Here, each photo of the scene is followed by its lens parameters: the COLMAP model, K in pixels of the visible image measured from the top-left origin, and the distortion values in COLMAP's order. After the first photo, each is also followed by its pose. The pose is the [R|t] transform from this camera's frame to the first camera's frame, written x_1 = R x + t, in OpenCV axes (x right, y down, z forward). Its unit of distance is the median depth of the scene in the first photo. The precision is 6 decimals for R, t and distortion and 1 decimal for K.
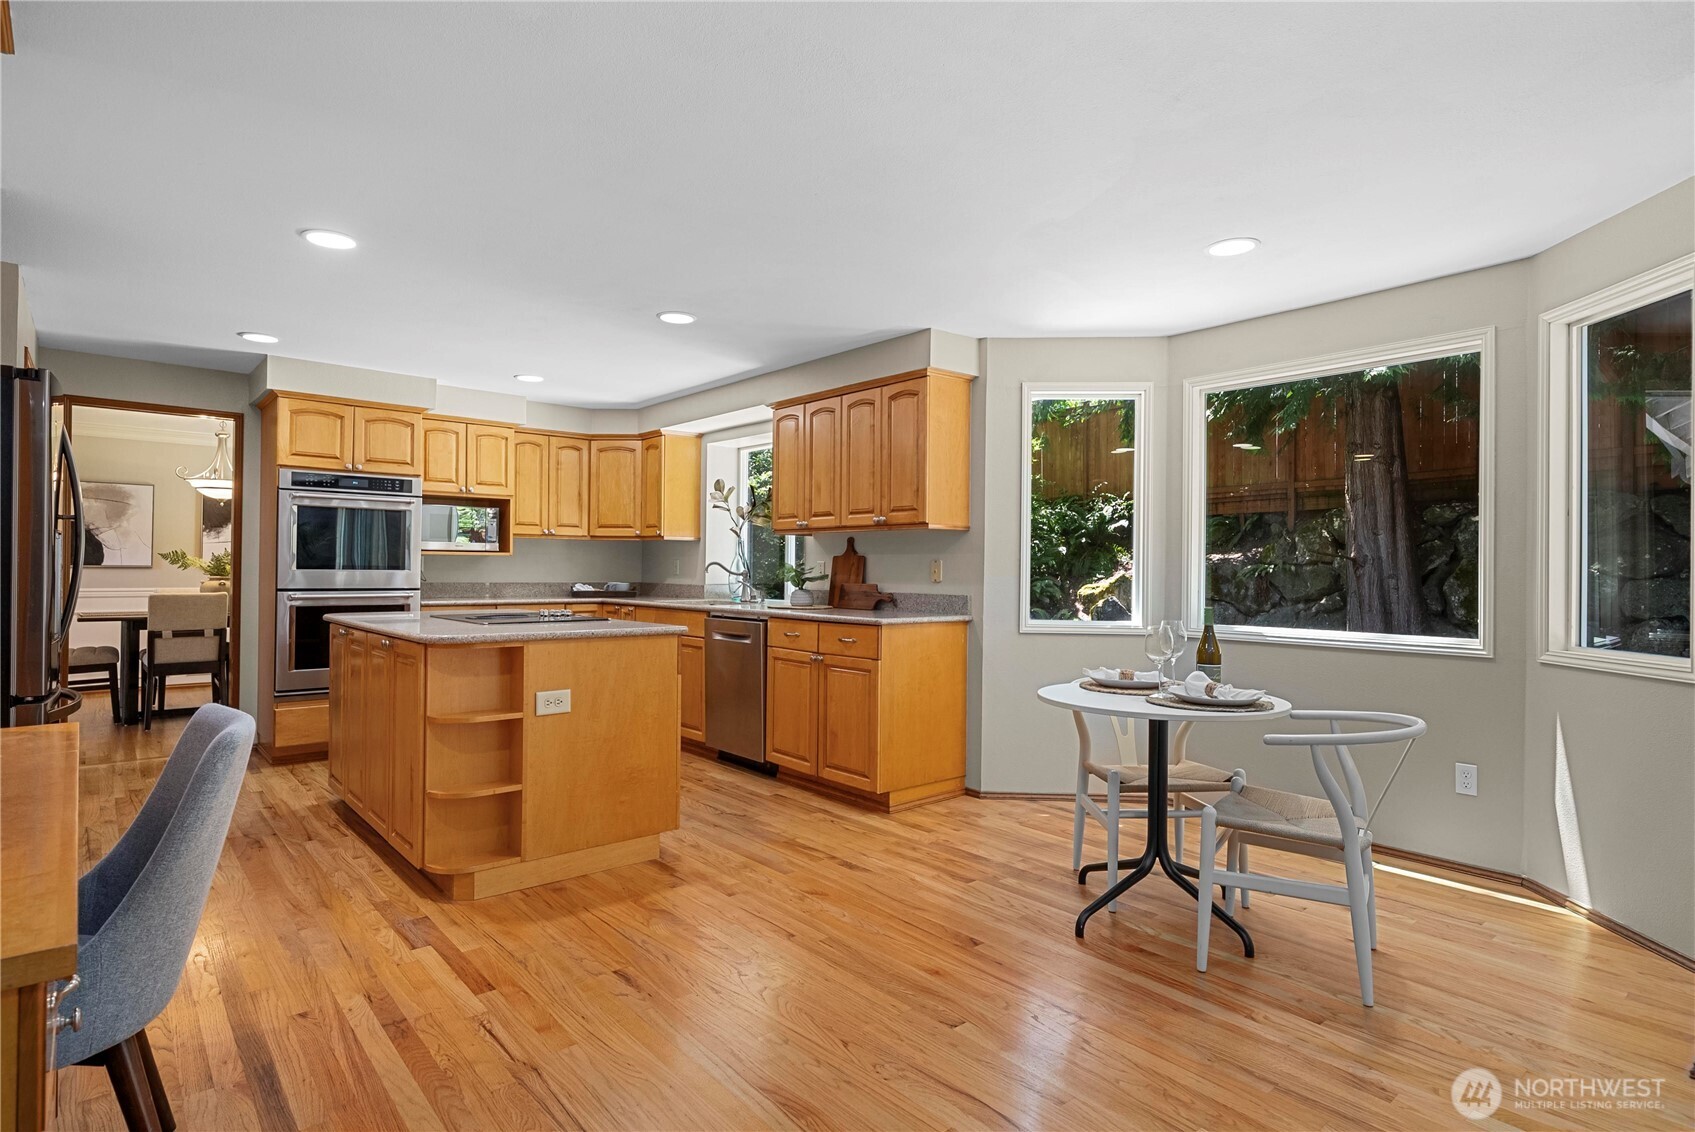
lens RADIAL K [[853.6, 0, 846.8], [0, 853.6, 561.4], [0, 0, 1]] dist [0.001736, 0.000266]
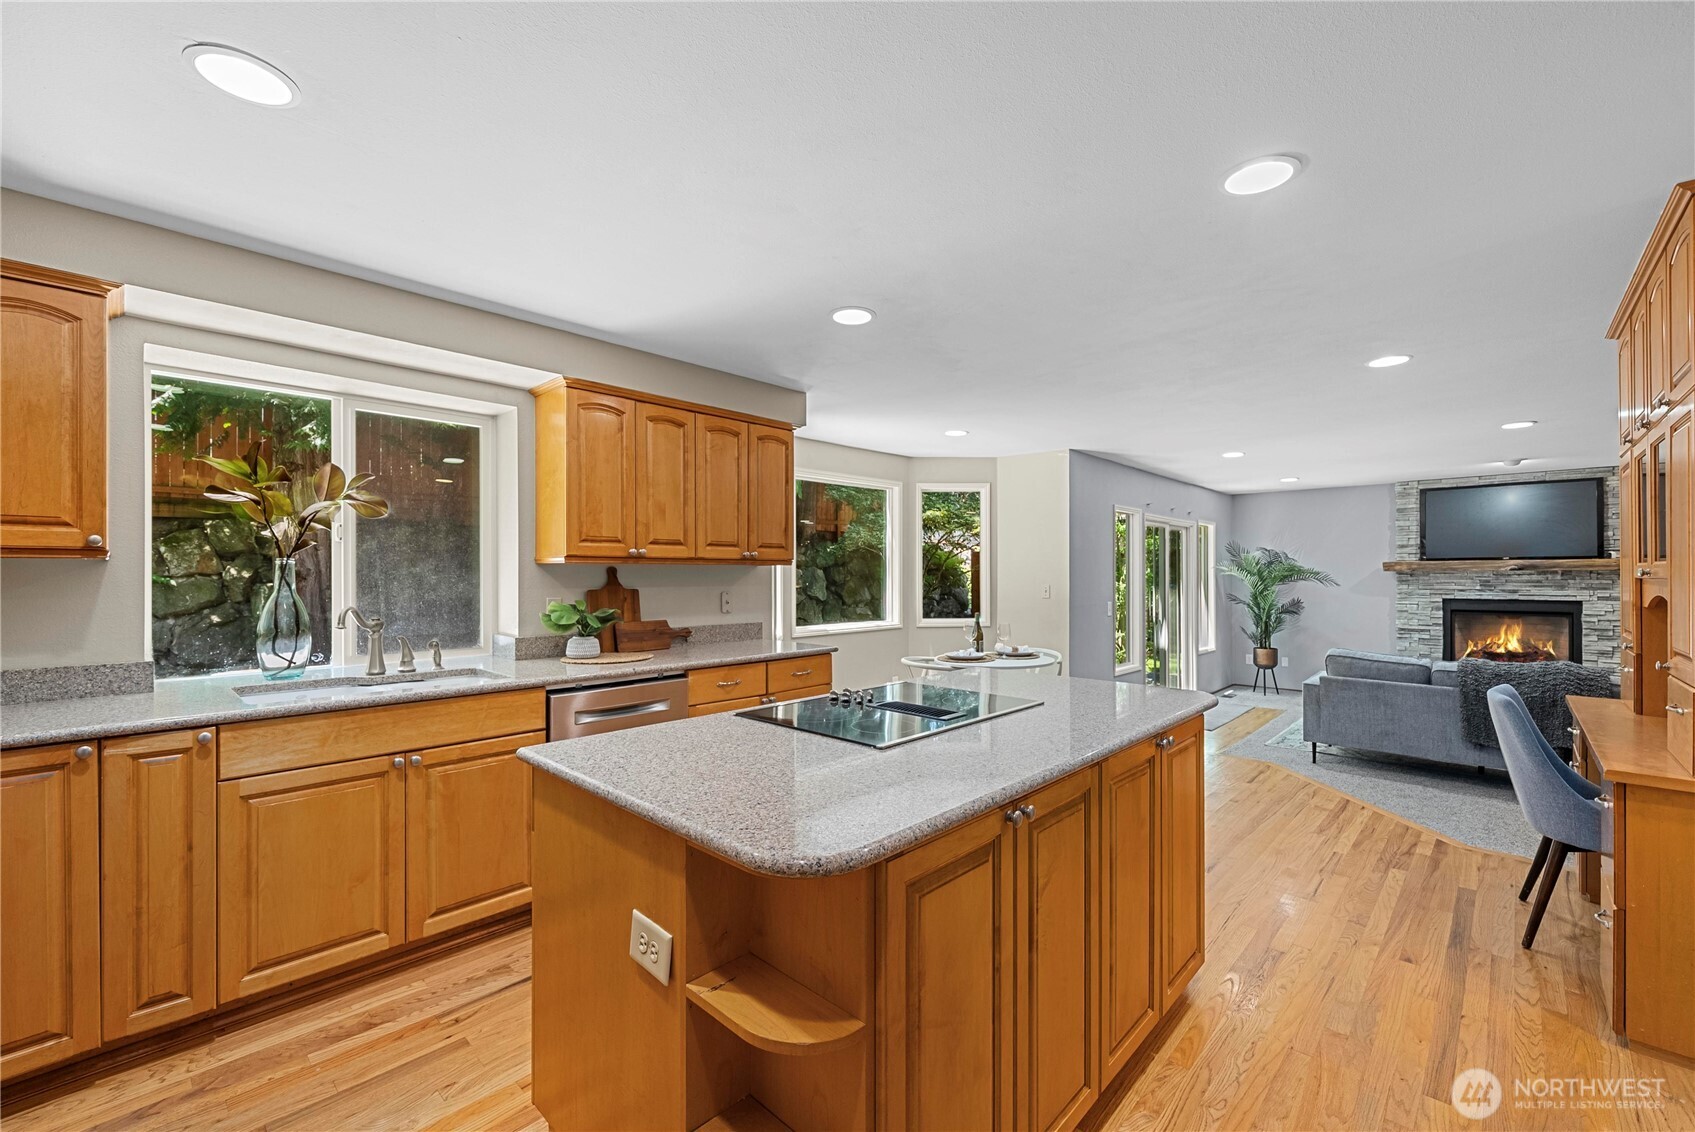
lens RADIAL K [[695.0, 0, 847.2], [0, 695.0, 574.0], [0, 0, 1]] dist [-0.001194, -0.000077]
pose [[-0.082381, -0.007373, 0.996574, -0.813916], [-0.006924, 0.999953, 0.006826, -0.032951], [-0.996577, -0.006338, -0.082428, 0.977554]]
